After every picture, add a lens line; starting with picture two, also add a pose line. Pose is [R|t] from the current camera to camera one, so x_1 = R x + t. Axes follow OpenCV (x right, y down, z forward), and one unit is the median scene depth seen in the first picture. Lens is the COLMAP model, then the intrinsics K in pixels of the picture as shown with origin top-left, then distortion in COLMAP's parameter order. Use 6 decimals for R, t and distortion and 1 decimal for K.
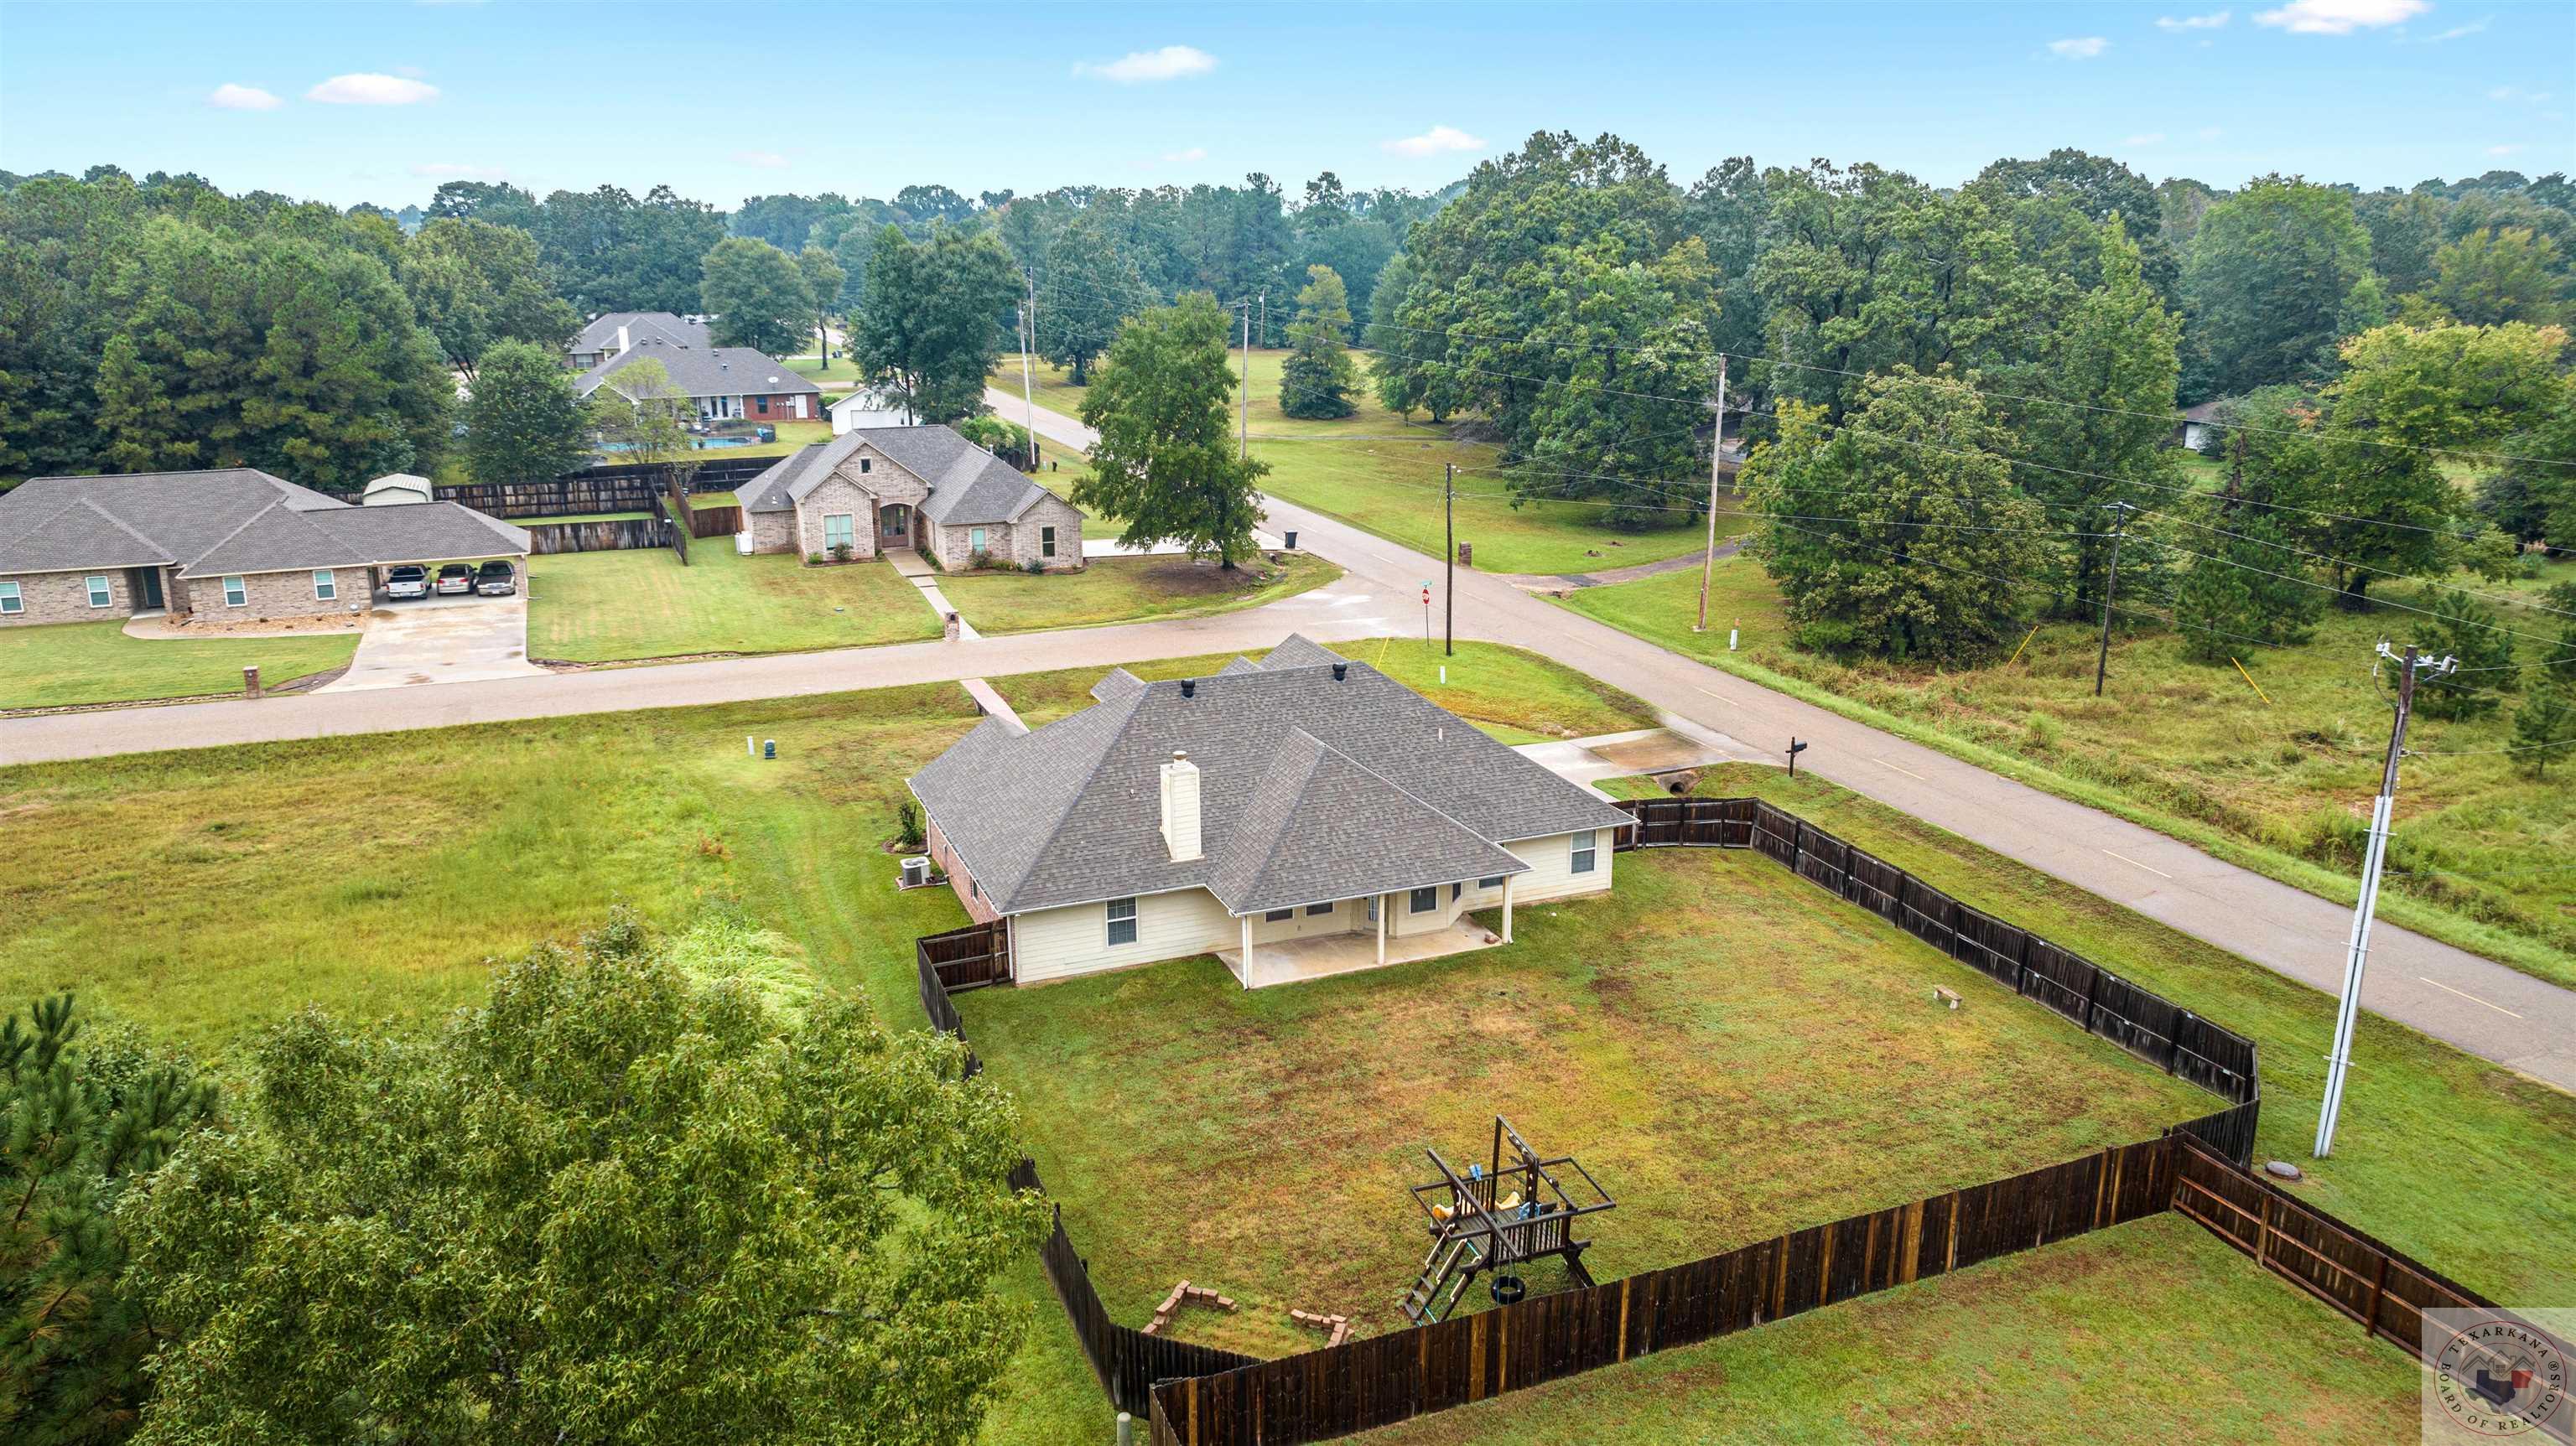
lens RADIAL K [[1802.7, 0, 1288.0], [0, 1802.7, 723.0], [0, 0, 1]] dist [-0.021404, 0.005790]
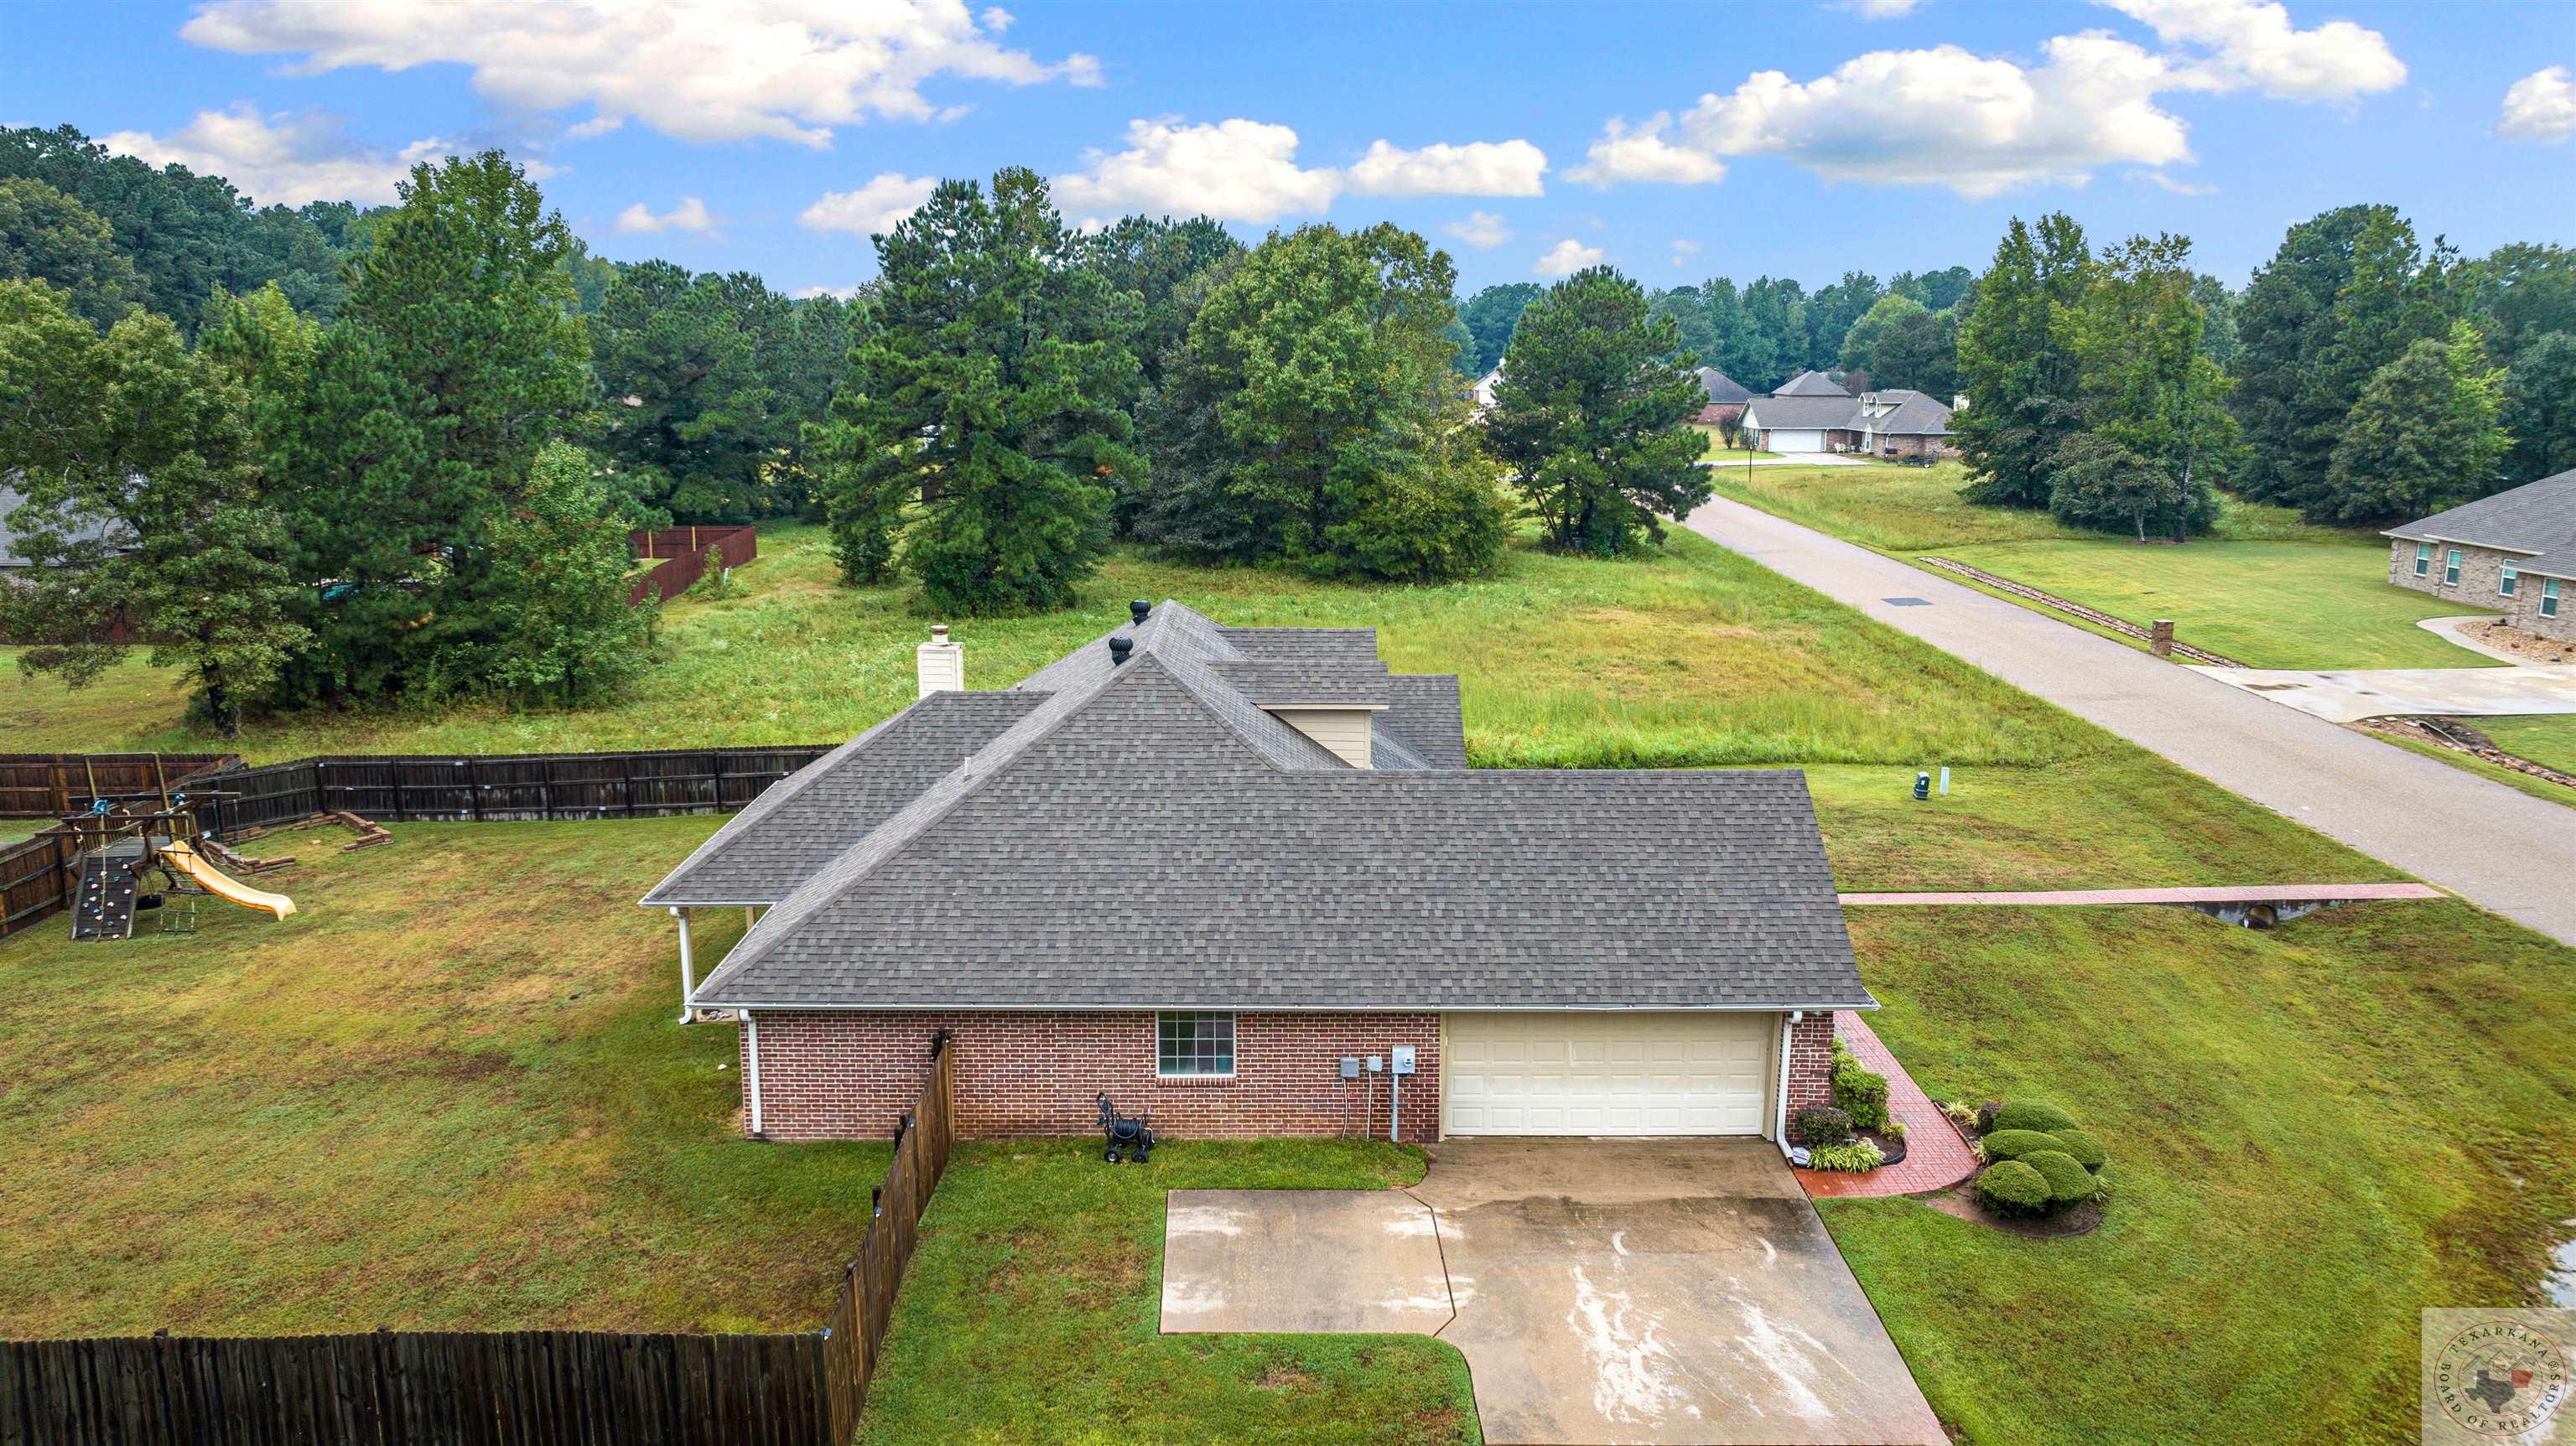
lens RADIAL K [[1802.7, 0, 1288.0], [0, 1802.7, 723.0], [0, 0, 1]] dist [-0.021404, 0.005790]
pose [[-0.370173, 0.193640, -0.908557, 0.316168], [-0.247164, 0.922251, 0.297261, -0.112568], [0.895479, 0.334600, -0.293531, 0.710504]]
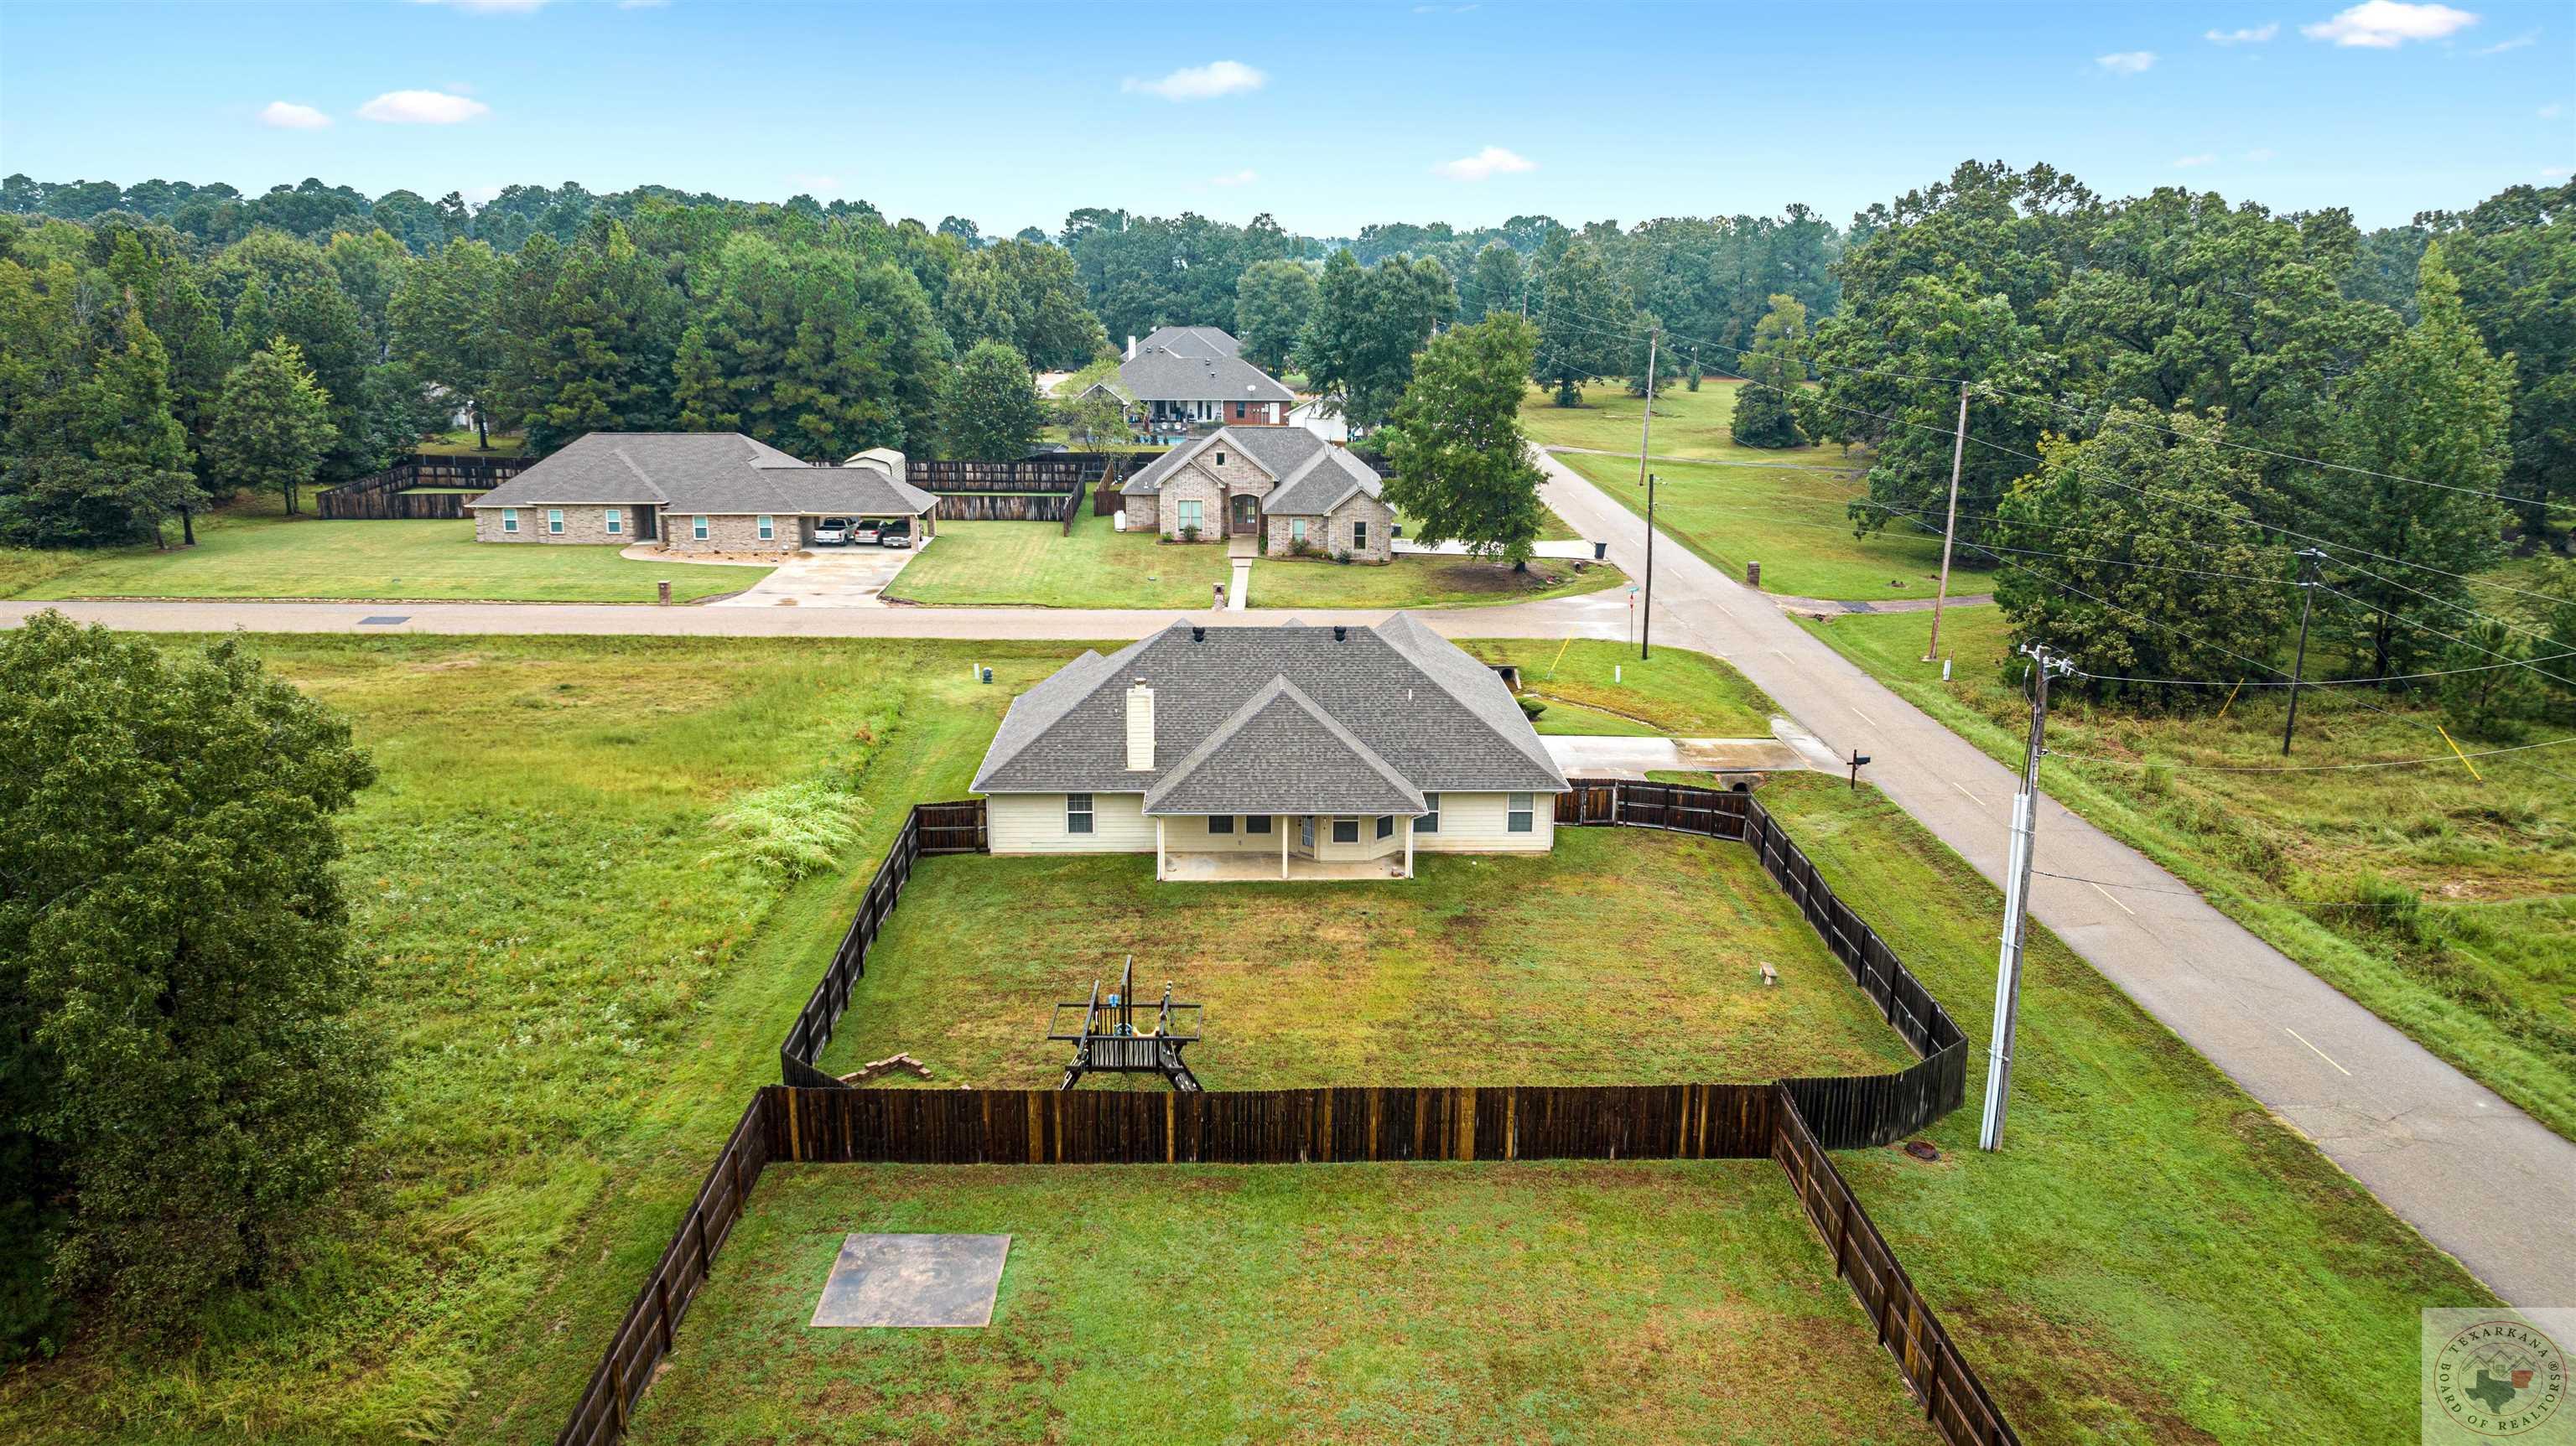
lens RADIAL K [[1802.7, 0, 1288.0], [0, 1802.7, 723.0], [0, 0, 1]] dist [-0.021404, 0.005790]
pose [[0.936546, 0.098324, -0.336473, 0.223137], [-0.103865, 0.994590, 0.001537, 0.017054], [0.334804, 0.033508, 0.941692, -0.045612]]
